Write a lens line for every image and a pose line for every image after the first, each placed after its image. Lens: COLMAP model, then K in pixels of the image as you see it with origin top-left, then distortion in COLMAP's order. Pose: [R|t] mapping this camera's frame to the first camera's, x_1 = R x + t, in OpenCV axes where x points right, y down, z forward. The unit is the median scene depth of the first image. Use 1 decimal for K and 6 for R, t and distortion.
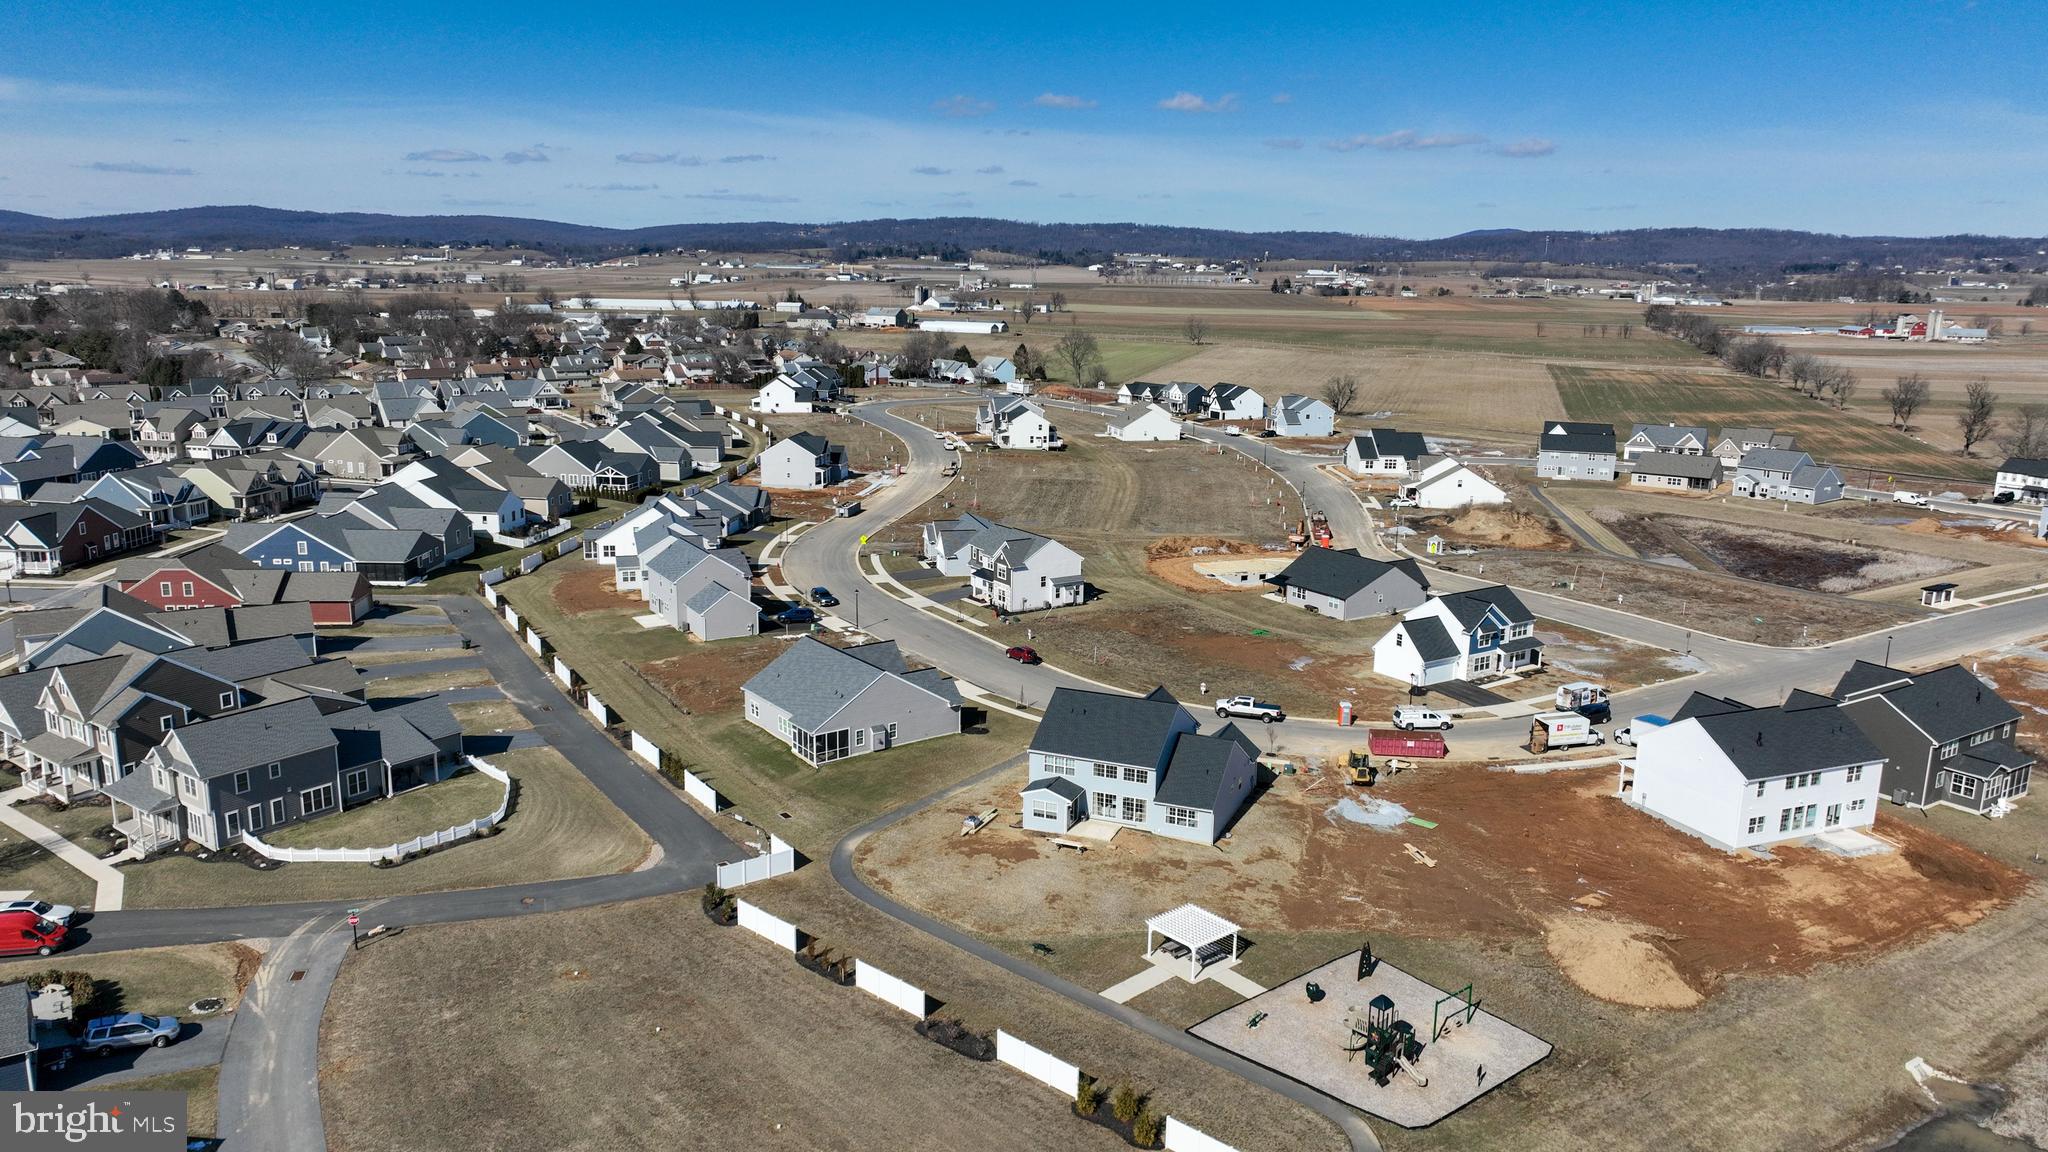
lens RADIAL K [[1440.2, 0, 1023.1], [0, 1440.2, 575.9], [0, 0, 1]] dist [-0.002666, 0.014114]
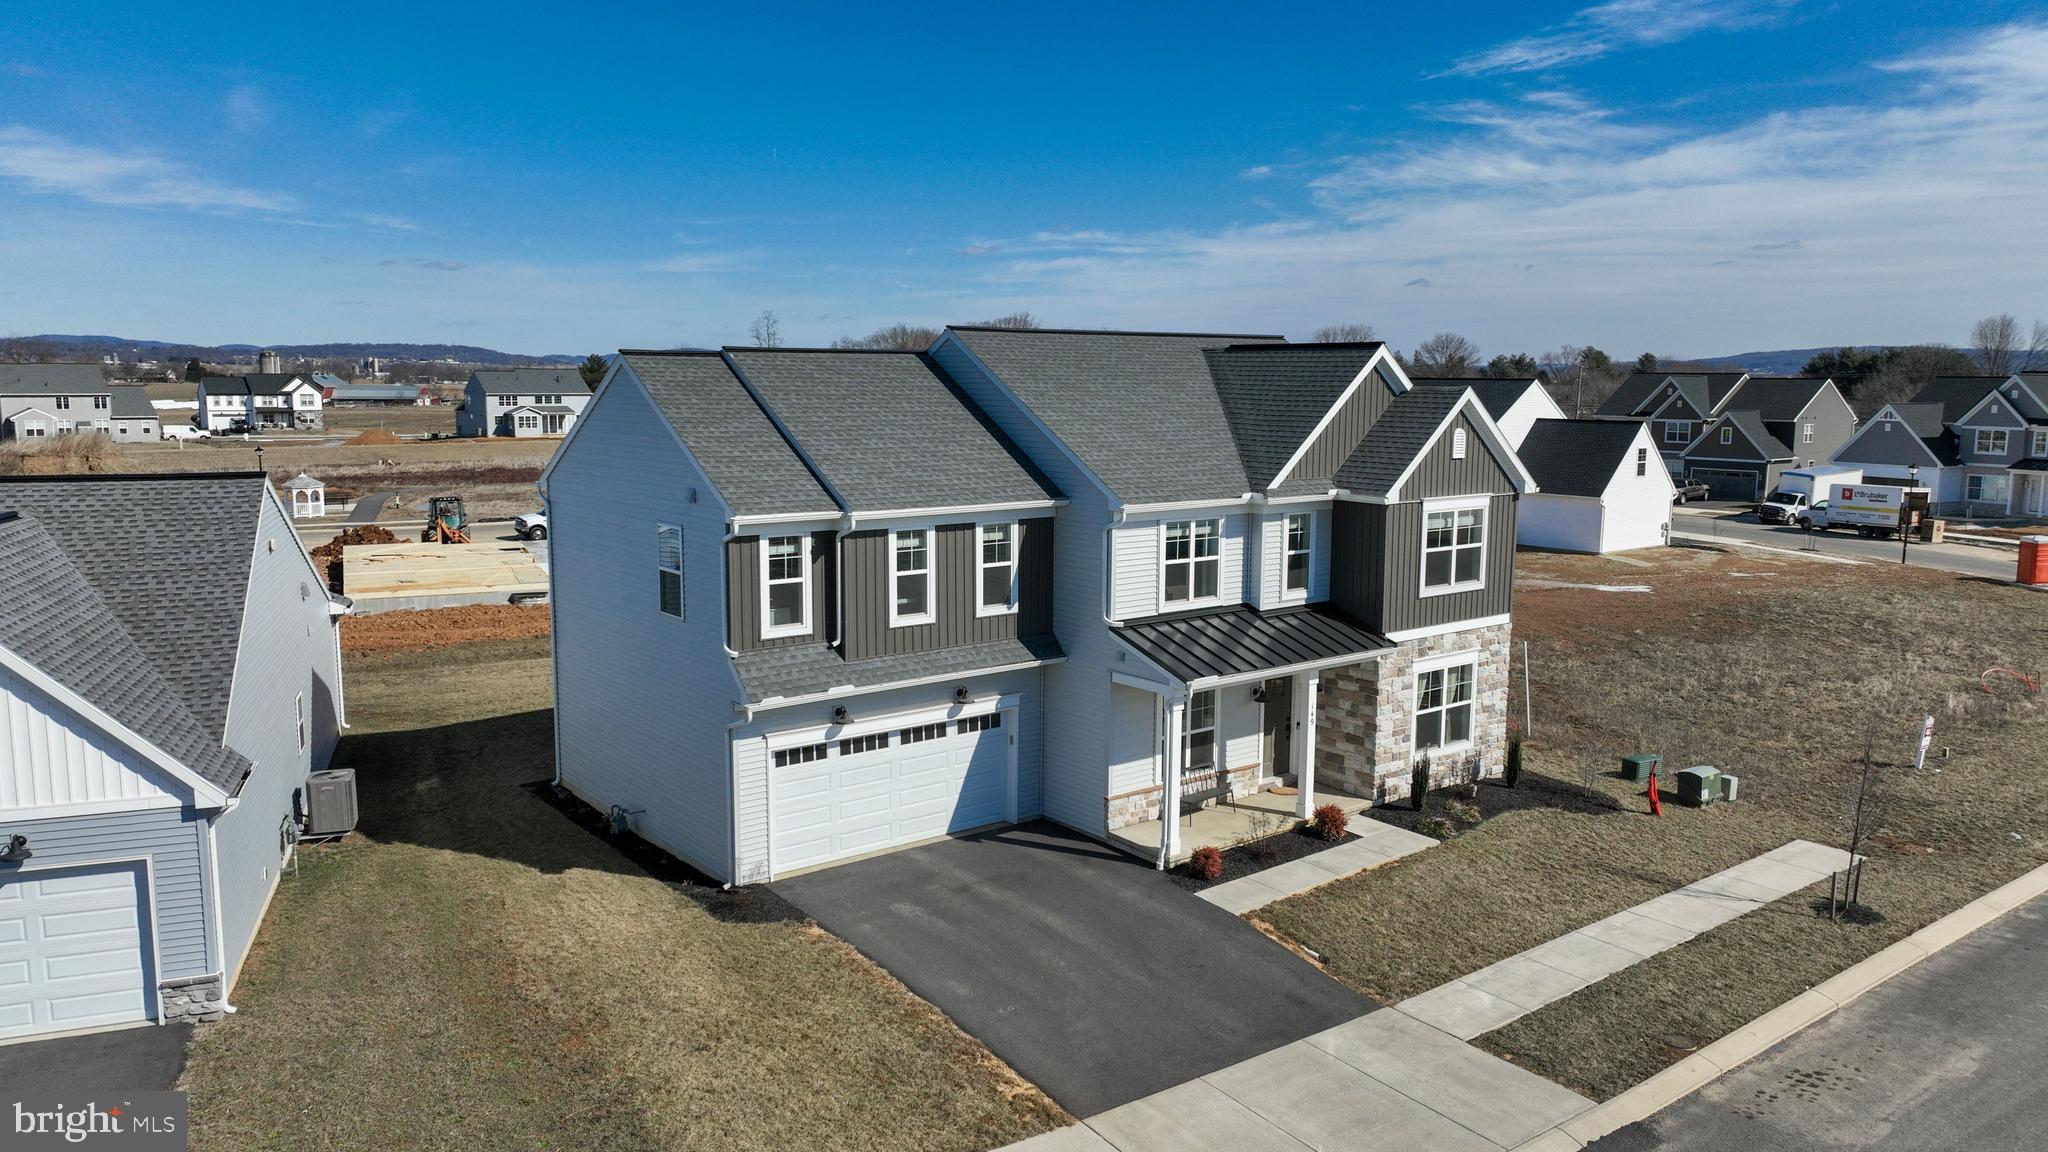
lens RADIAL K [[1440.2, 0, 1023.5], [0, 1440.2, 567.6], [0, 0, 1]] dist [-0.002666, 0.014114]
pose [[-0.082497, -0.147035, 0.985685, -0.154683], [0.208903, 0.964532, 0.161364, -0.033060], [-0.974451, 0.219224, -0.048855, 1.039065]]
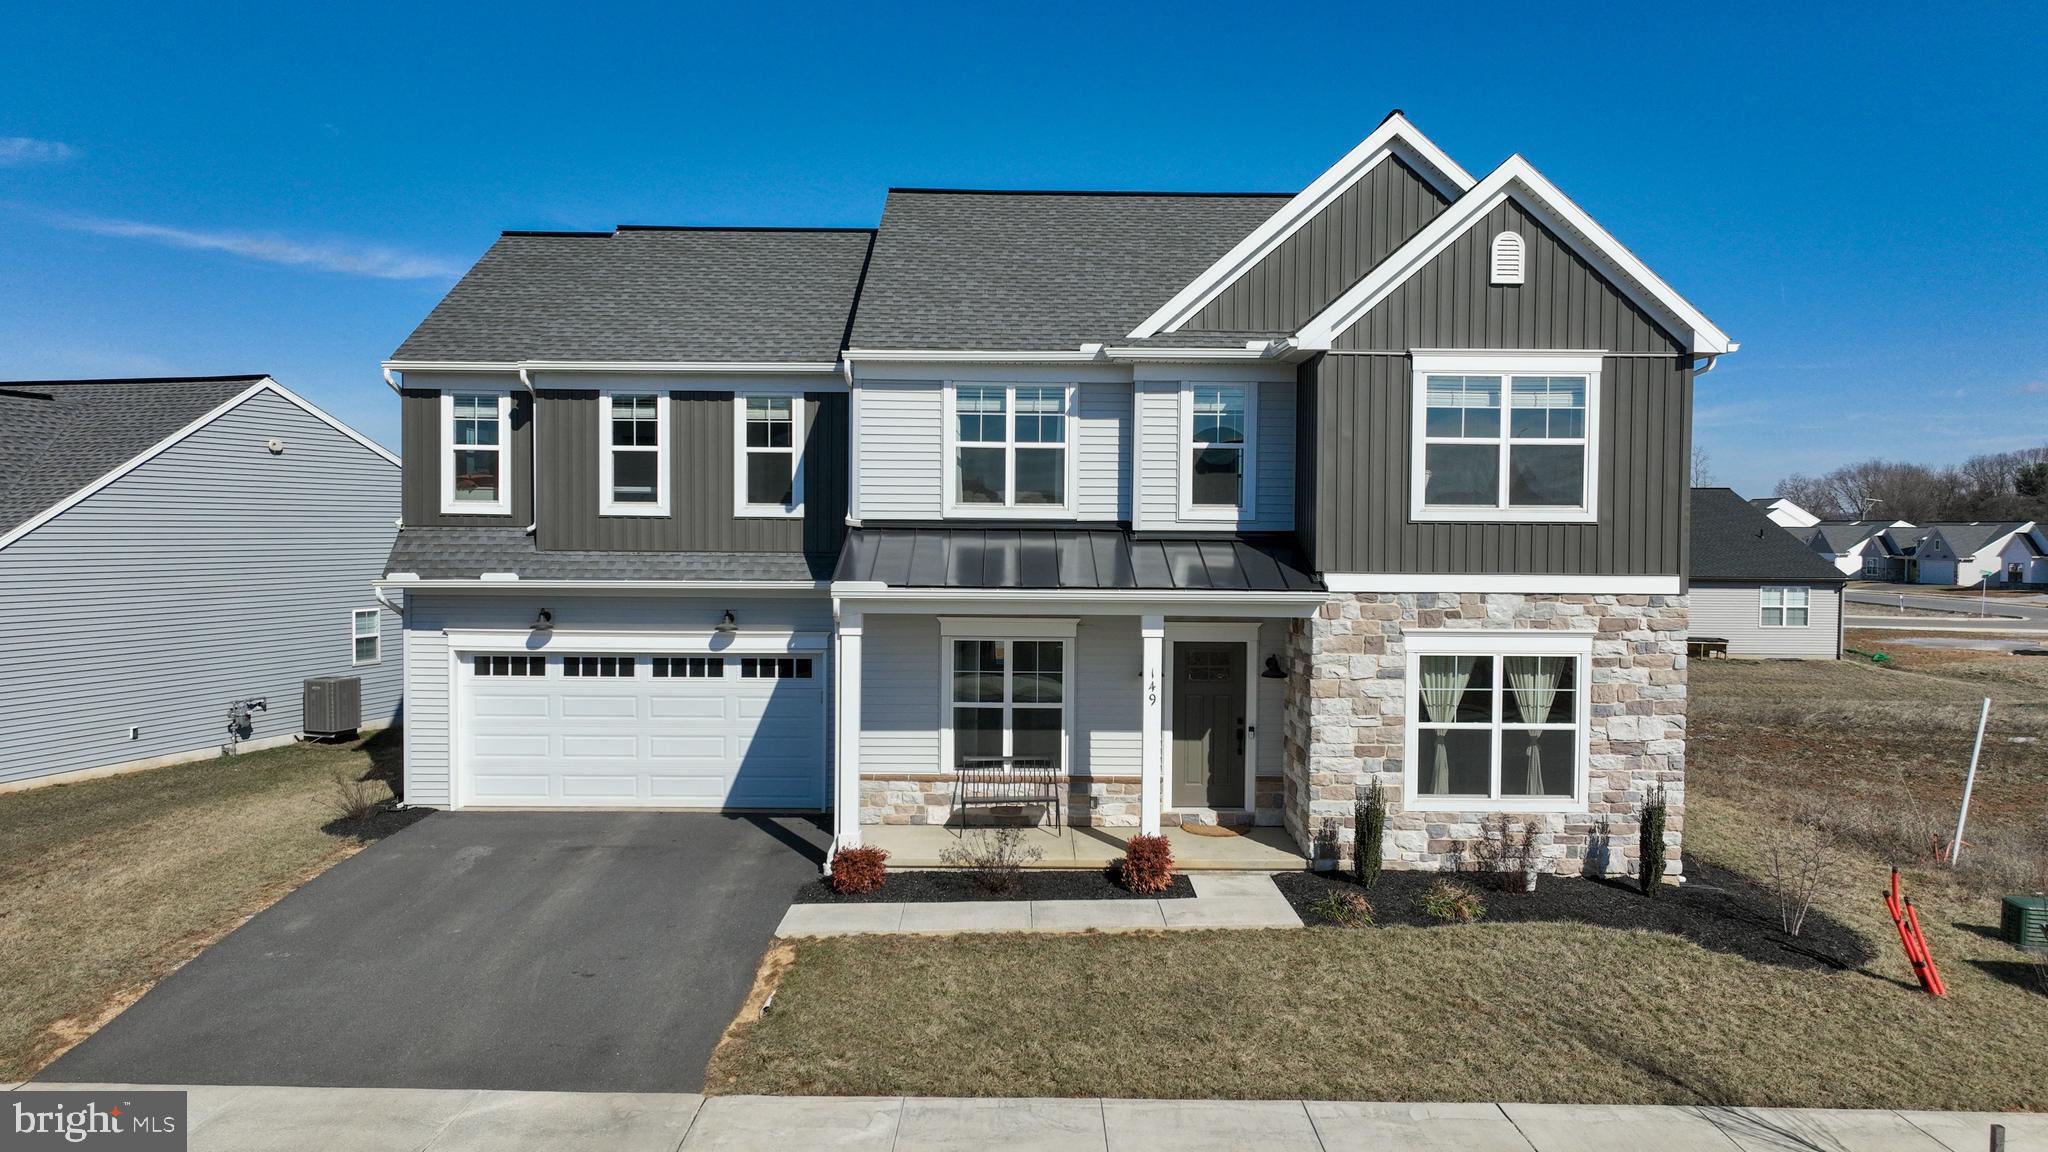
lens RADIAL K [[1440.2, 0, 1028.6], [0, 1440.2, 573.7], [0, 0, 1]] dist [-0.002666, 0.014114]
pose [[0.539635, -0.035481, 0.841151, -0.099617], [0.180447, 0.980767, -0.074395, 0.006232], [-0.822334, 0.191929, 0.535659, 0.968782]]
